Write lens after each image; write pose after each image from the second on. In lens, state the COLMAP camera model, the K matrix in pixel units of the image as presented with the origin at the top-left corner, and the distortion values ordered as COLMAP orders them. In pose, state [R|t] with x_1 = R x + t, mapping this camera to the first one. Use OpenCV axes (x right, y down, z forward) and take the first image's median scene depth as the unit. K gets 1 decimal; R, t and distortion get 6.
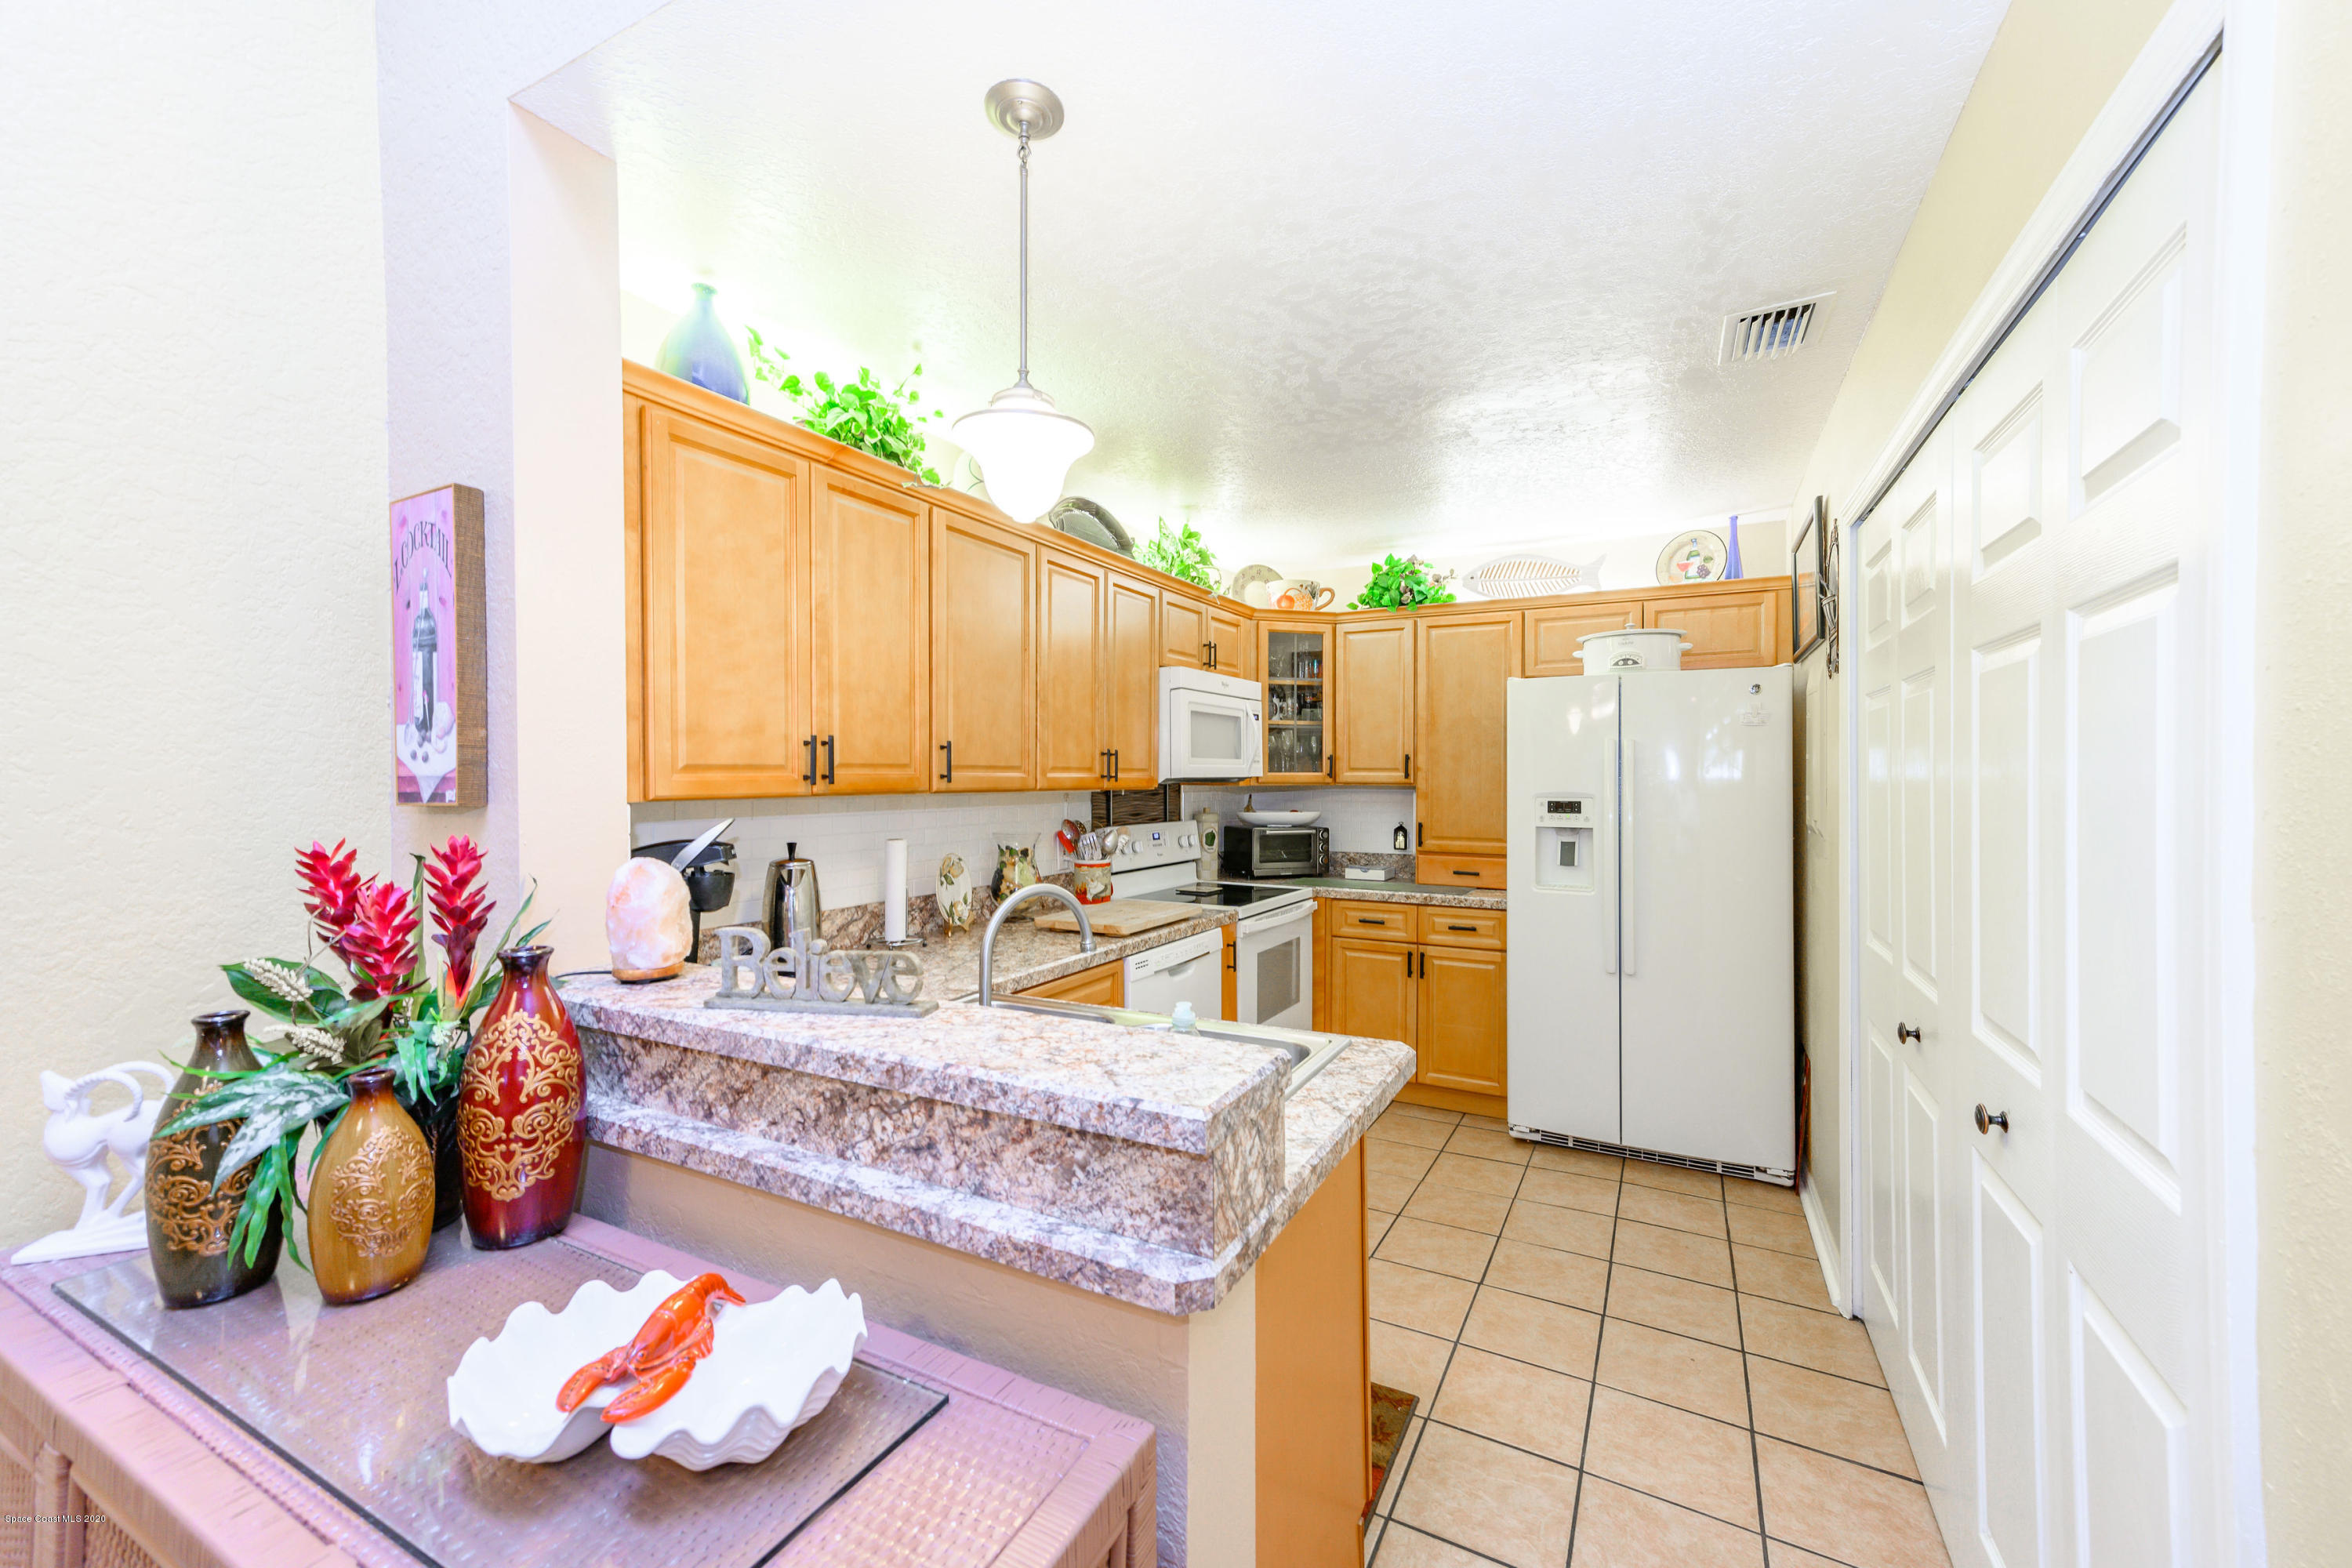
lens RADIAL K [[937.2, 0, 1172.8], [0, 937.2, 778.9], [0, 0, 1]] dist [0.001849, 0.008316]
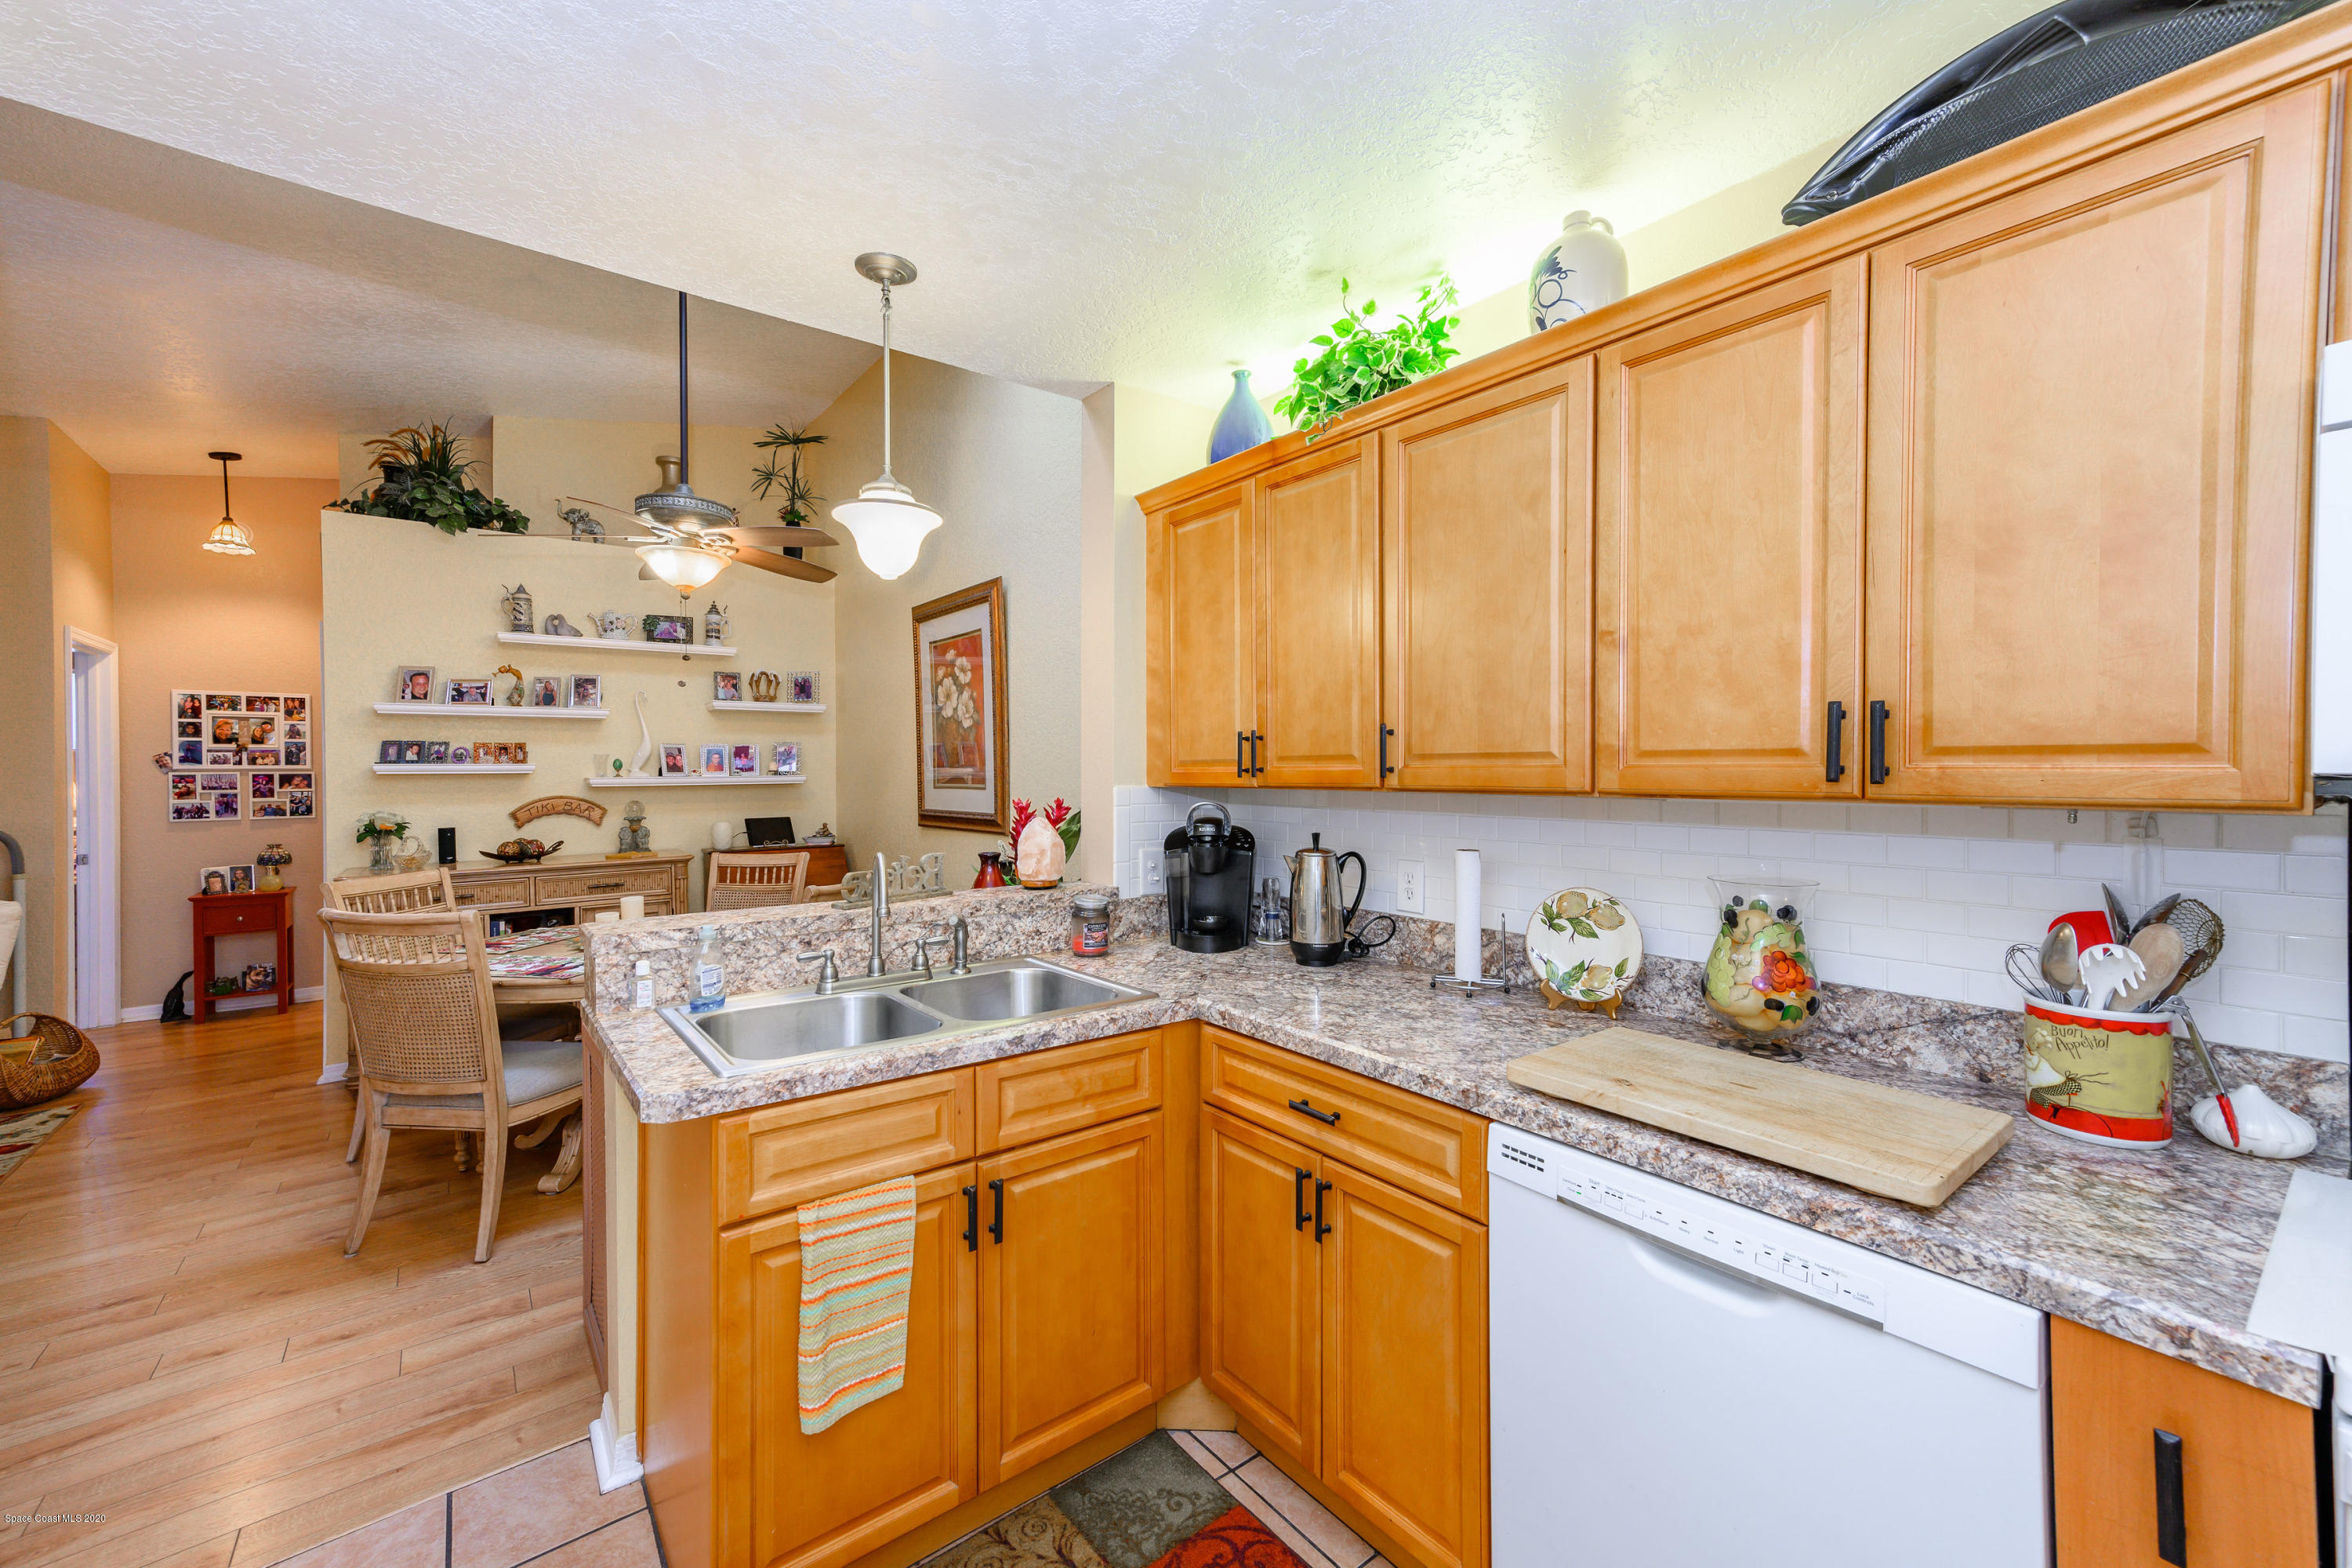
lens RADIAL K [[937.2, 0, 1172.8], [0, 937.2, 778.9], [0, 0, 1]] dist [0.001849, 0.008316]
pose [[-0.406147, 0.013664, -0.913705, 0.485402], [0.000408, 0.999891, 0.014771, -0.005494], [0.913808, 0.005627, -0.406109, 1.036866]]
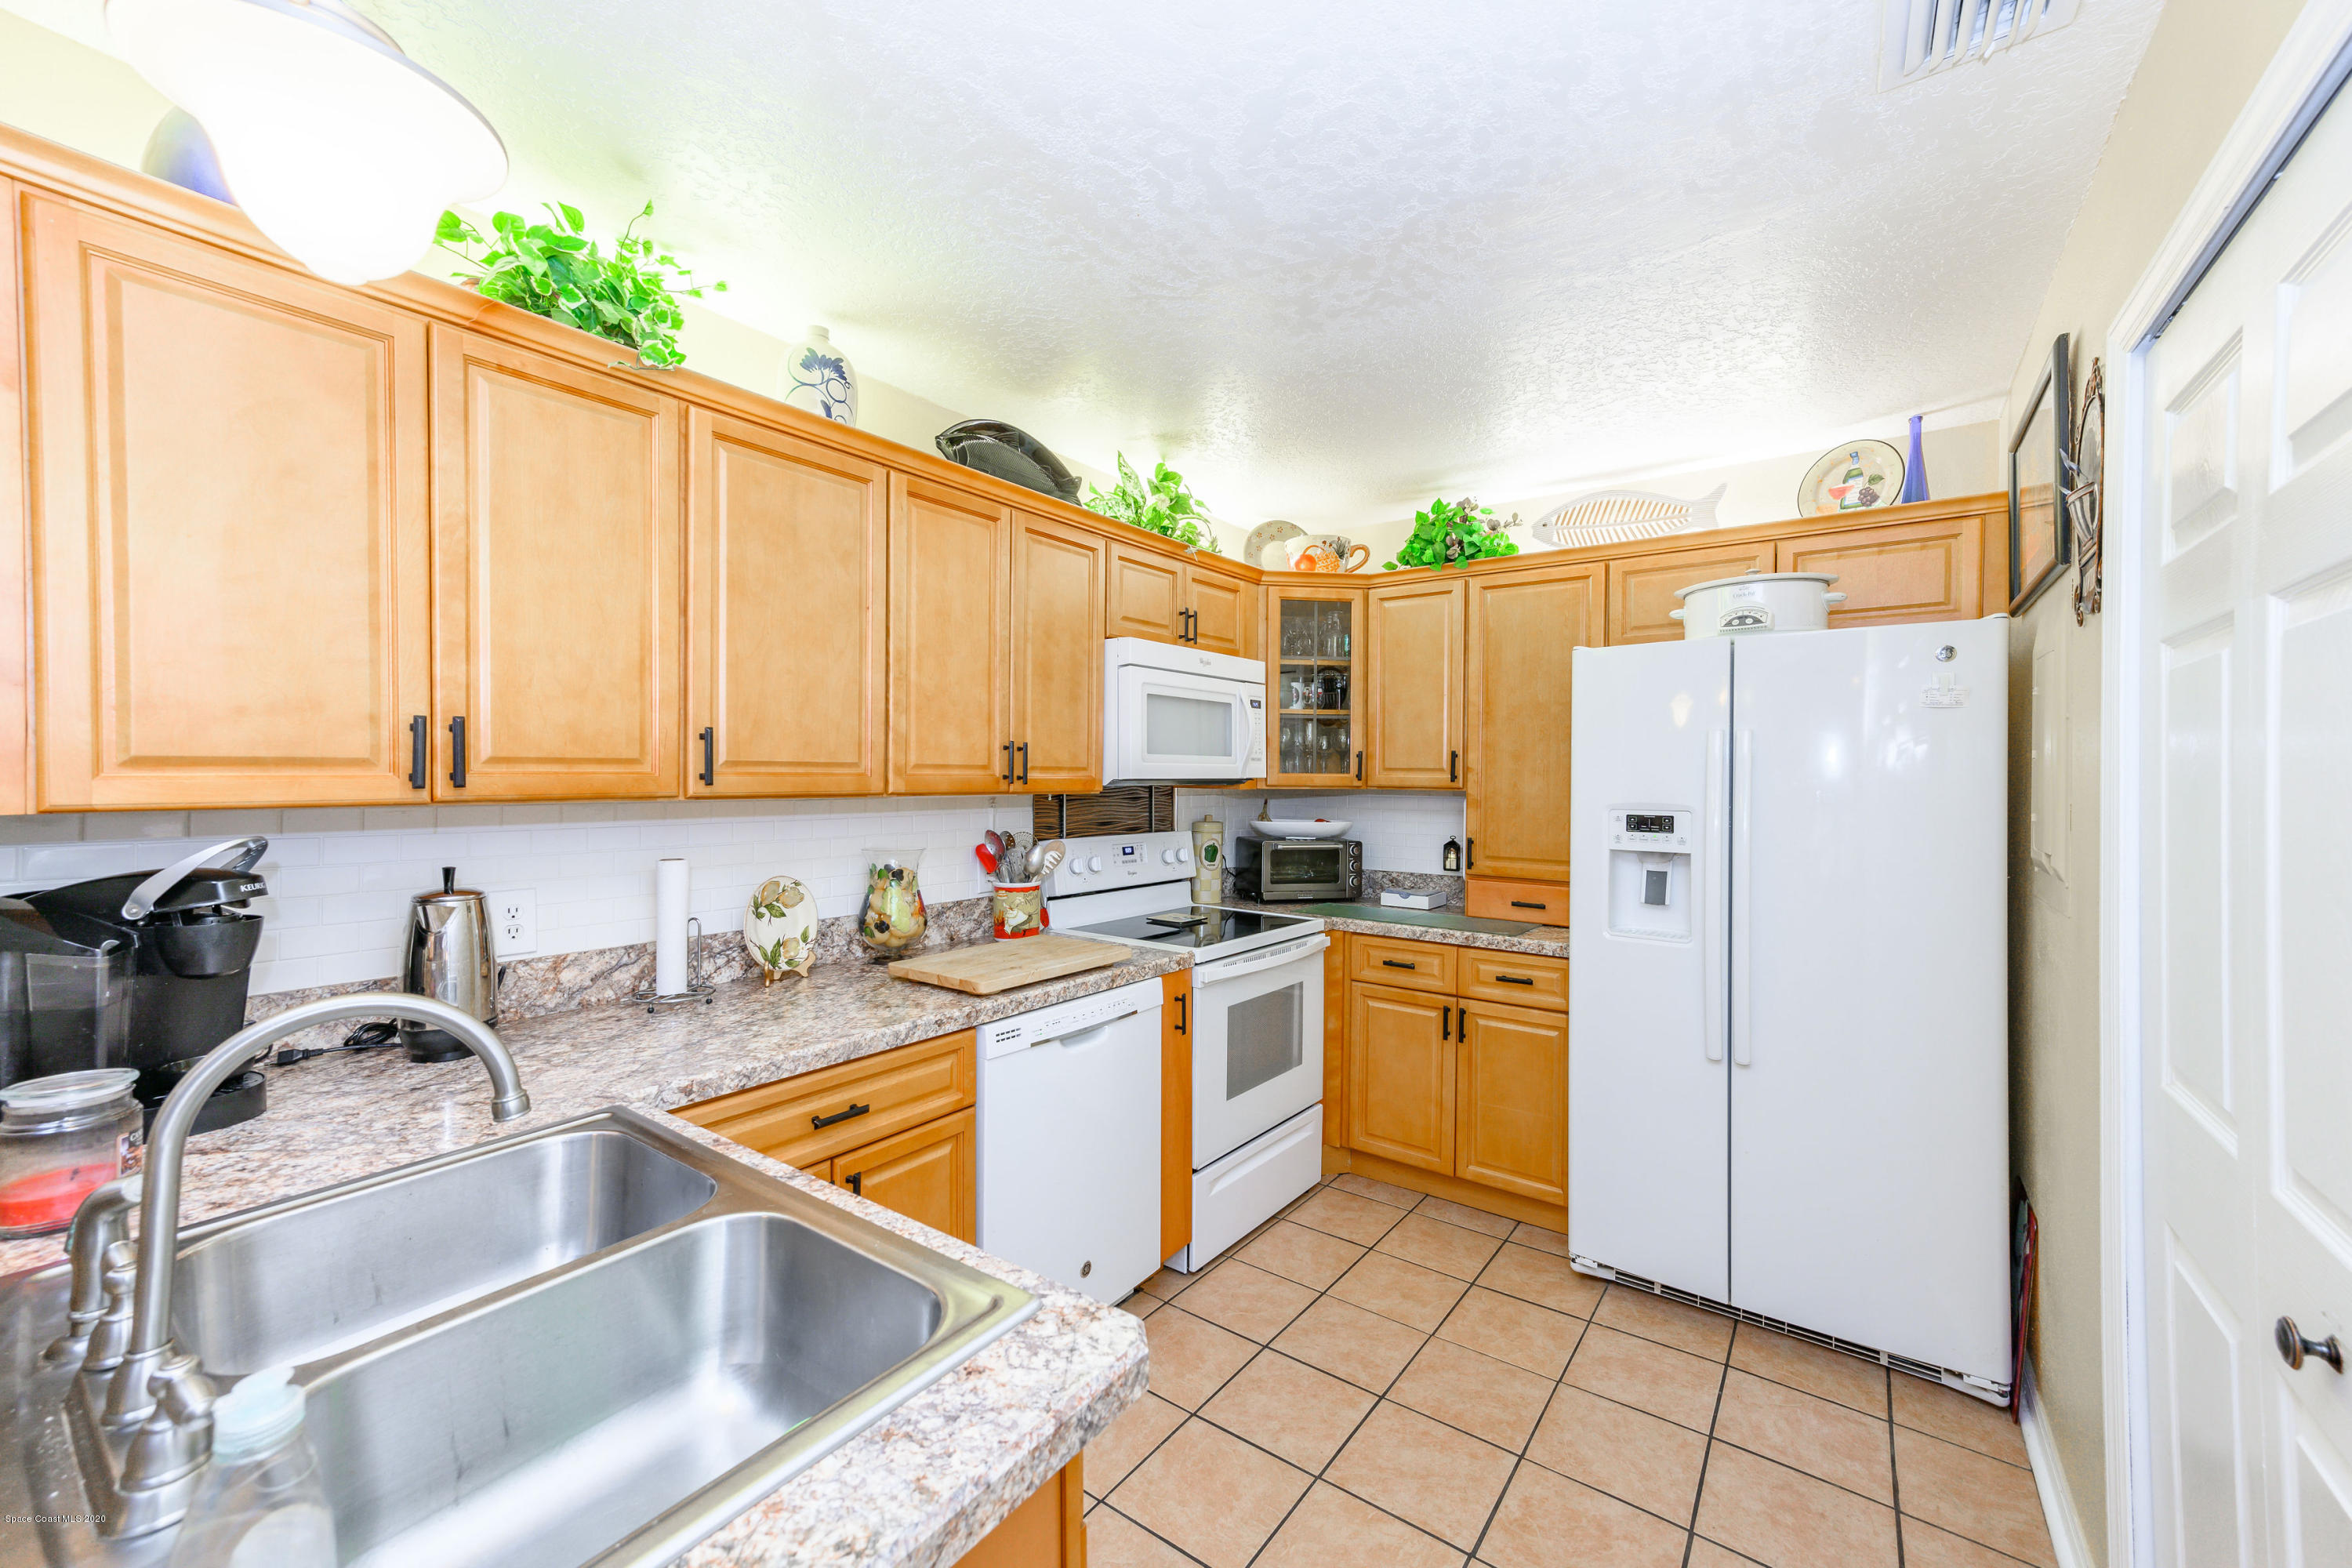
lens RADIAL K [[922.3, 0, 1174.4], [0, 922.3, 778.2], [0, 0, 1]] dist [0.001937, 0.007261]
pose [[0.989566, 0.006201, -0.143950, 0.198504], [-0.006212, 0.999981, 0.000370, -0.003410], [0.143949, 0.000528, 0.989585, 0.308253]]
